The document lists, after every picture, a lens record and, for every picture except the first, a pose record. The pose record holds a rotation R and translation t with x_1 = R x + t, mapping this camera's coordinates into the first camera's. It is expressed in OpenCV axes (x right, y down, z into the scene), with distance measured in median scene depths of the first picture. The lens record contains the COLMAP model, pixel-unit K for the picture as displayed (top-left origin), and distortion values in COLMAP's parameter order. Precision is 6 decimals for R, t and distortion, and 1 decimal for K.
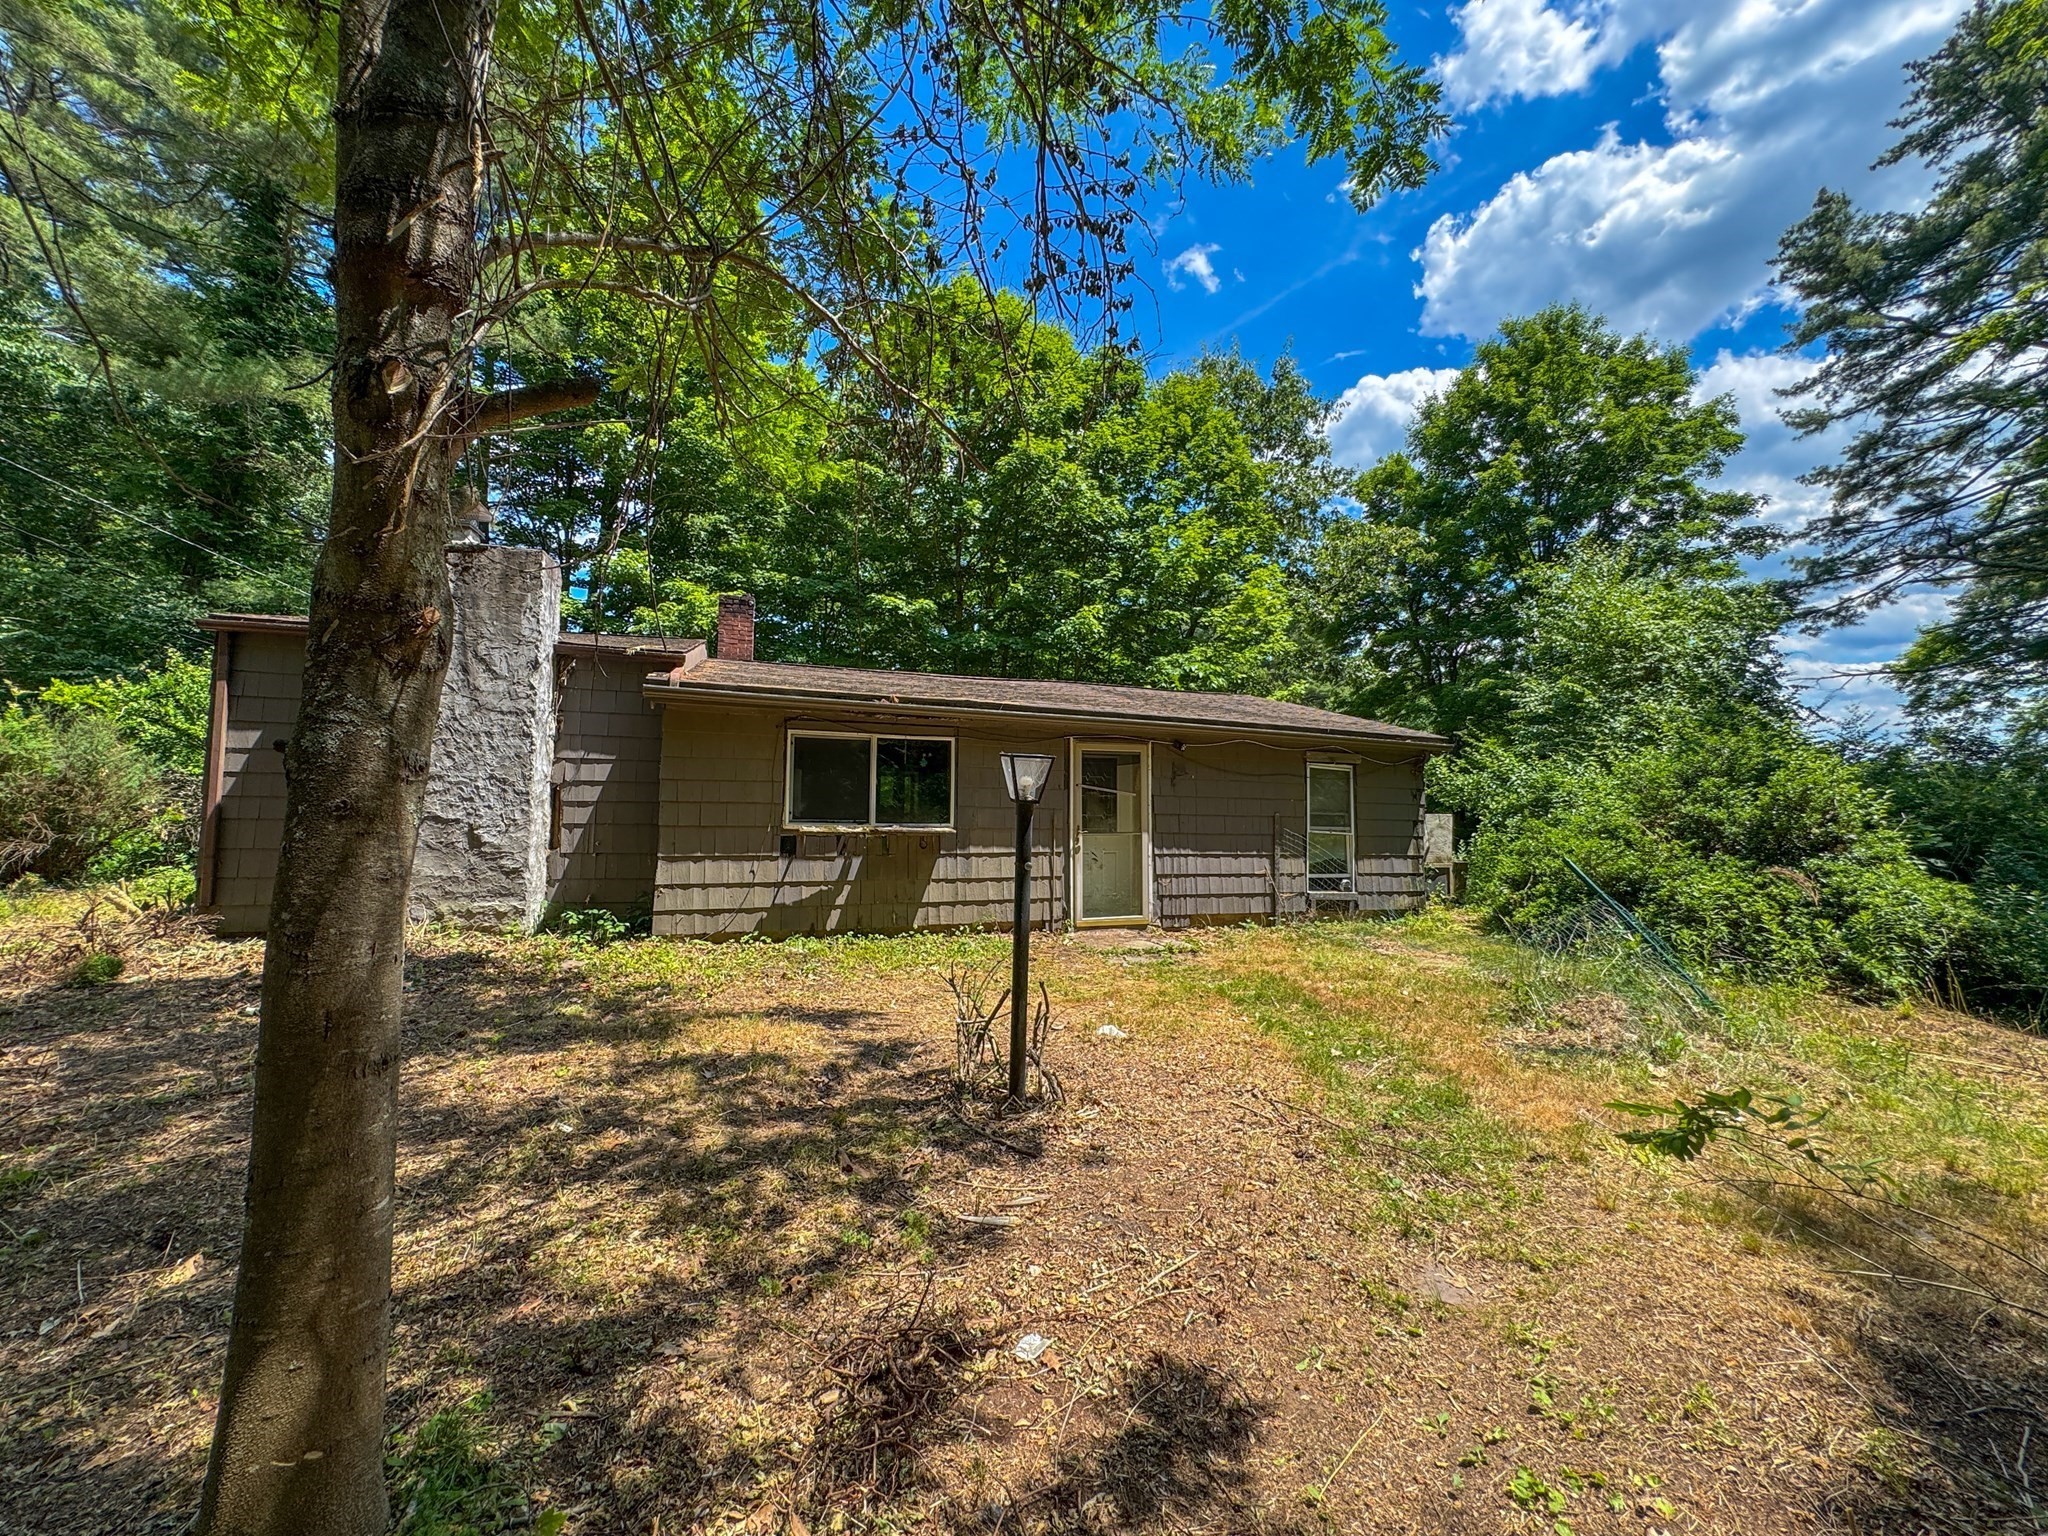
lens RADIAL K [[828.6, 0, 1017.1], [0, 828.6, 761.7], [0, 0, 1]] dist [-0.002397, 0.000224]
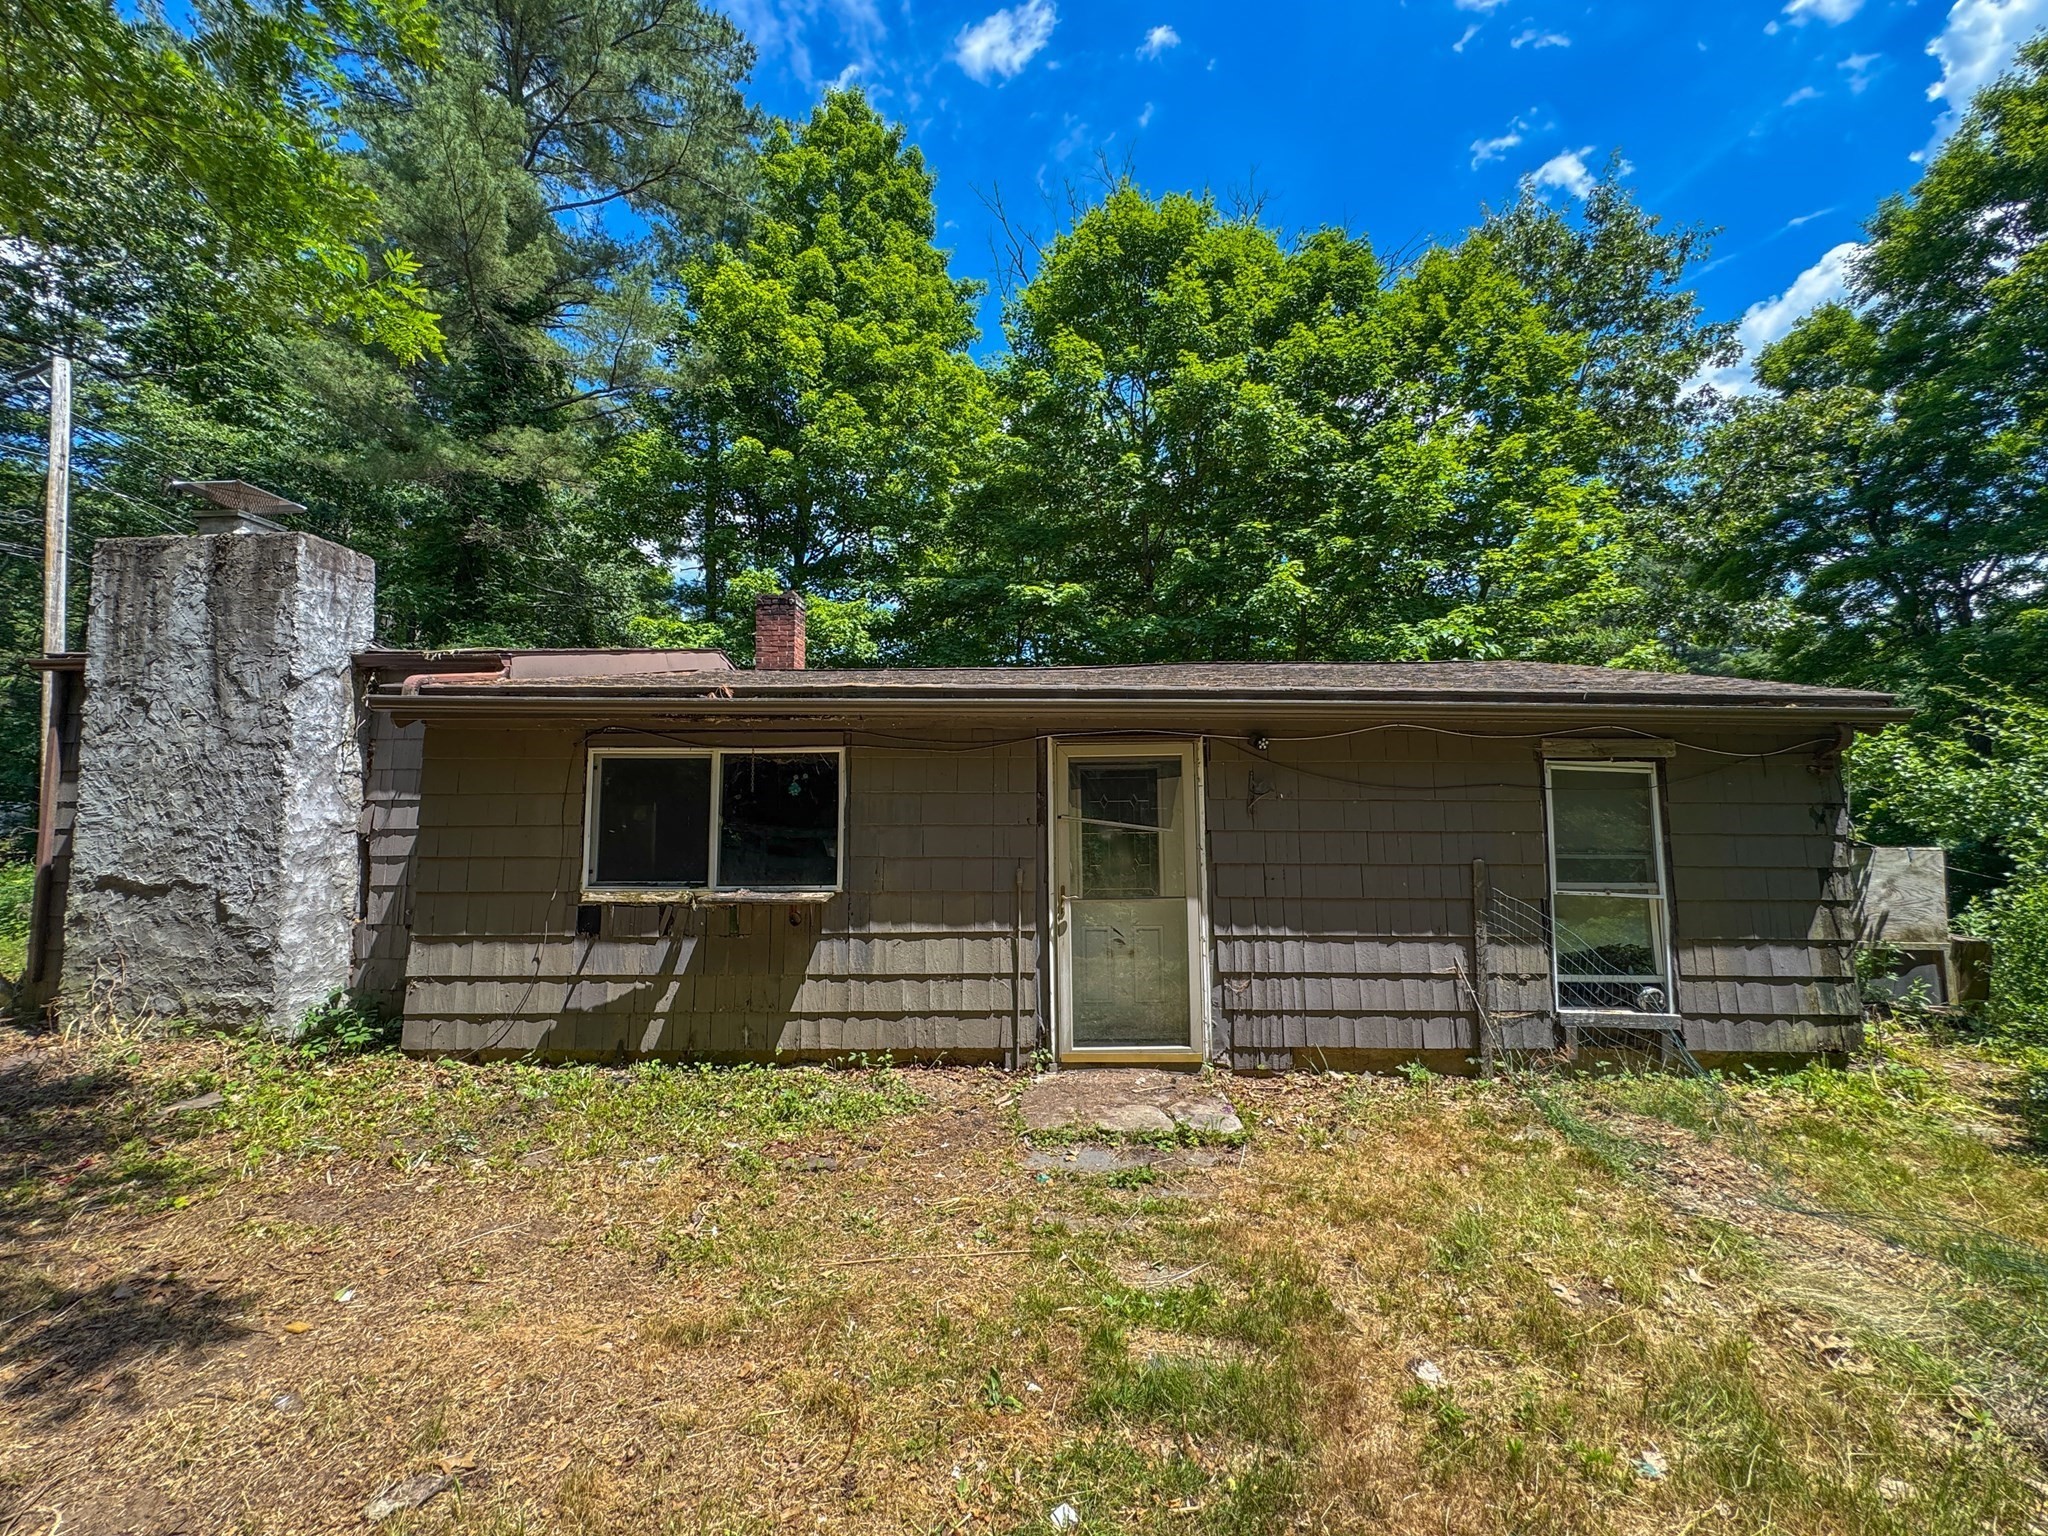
lens RADIAL K [[838.4, 0, 1023.8], [0, 838.4, 760.9], [0, 0, 1]] dist [-0.003919, 0.001209]
pose [[0.929503, -0.048330, -0.365633, 0.259092], [0.038451, 0.998673, -0.034258, 0.007457], [0.366804, 0.017784, 0.930128, 0.421278]]
